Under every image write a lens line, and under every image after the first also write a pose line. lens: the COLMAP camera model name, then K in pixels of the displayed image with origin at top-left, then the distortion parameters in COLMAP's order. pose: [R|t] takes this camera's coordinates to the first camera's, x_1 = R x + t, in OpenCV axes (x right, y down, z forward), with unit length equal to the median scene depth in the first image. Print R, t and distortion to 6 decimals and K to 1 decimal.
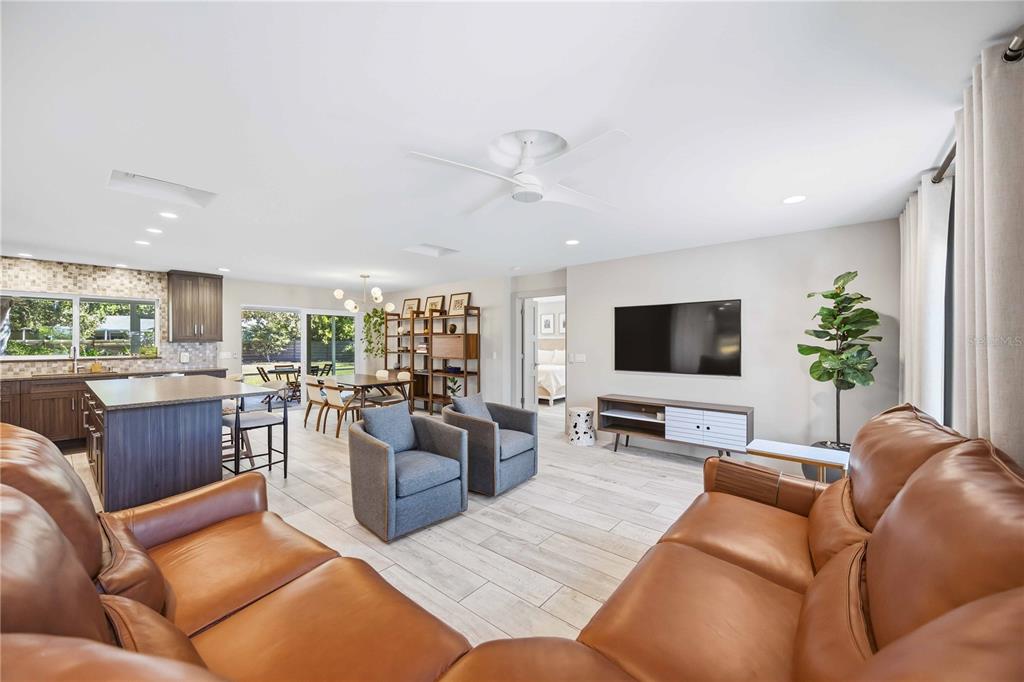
lens RADIAL K [[393.7, 0, 515.8], [0, 393.7, 340.5], [0, 0, 1]] dist [0.000588, -0.000954]
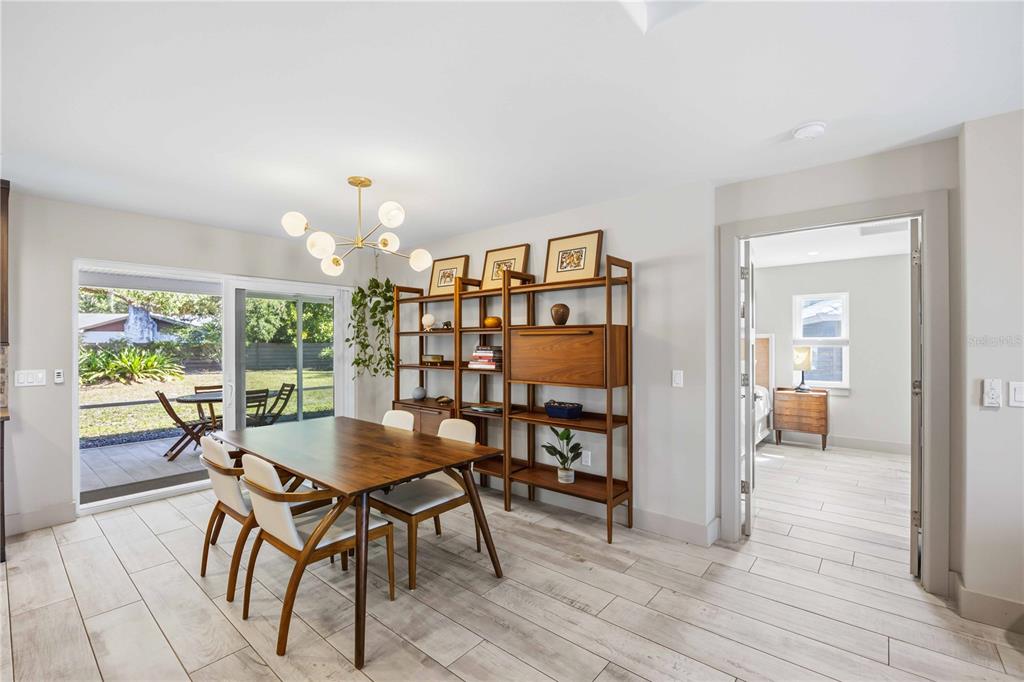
lens RADIAL K [[431.2, 0, 506.9], [0, 431.2, 341.3], [0, 0, 1]] dist [-0.013247, 0.000823]
pose [[0.999983, -0.002611, -0.005266, -0.207660], [0.002598, 0.999993, -0.002606, 0.000681], [0.005272, 0.002592, 0.999983, 0.505704]]
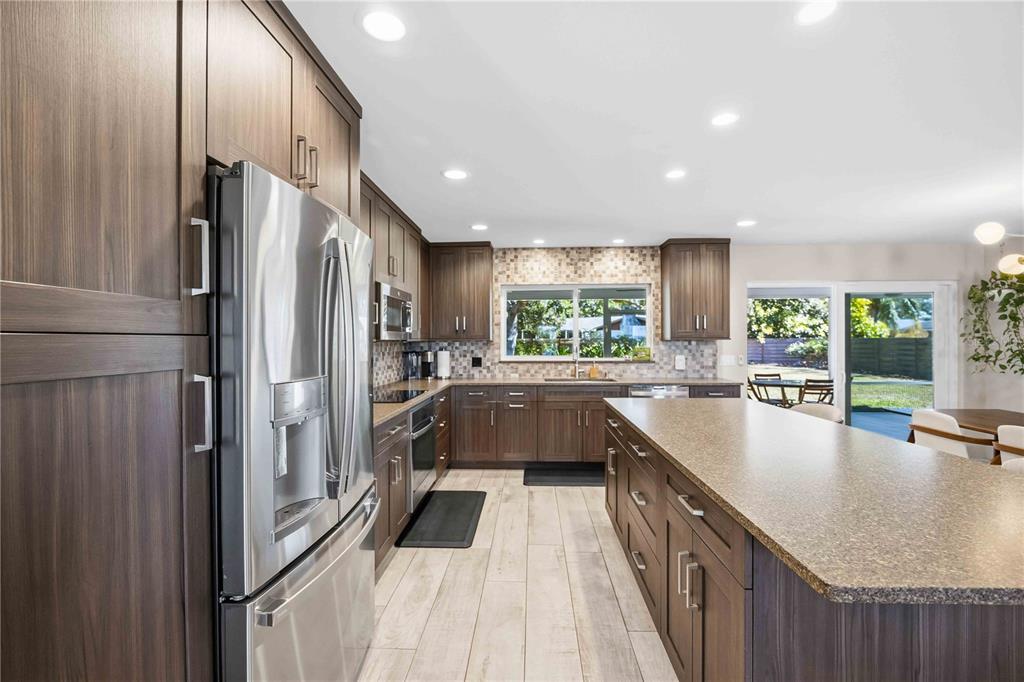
lens RADIAL K [[431.2, 0, 511.2], [0, 431.2, 340.5], [0, 0, 1]] dist [-0.013247, 0.000823]
pose [[0.608000, -0.000334, -0.793937, -0.350187], [0.004401, 0.999986, 0.002950, -0.000241], [0.793925, -0.005288, 0.607993, 0.244635]]
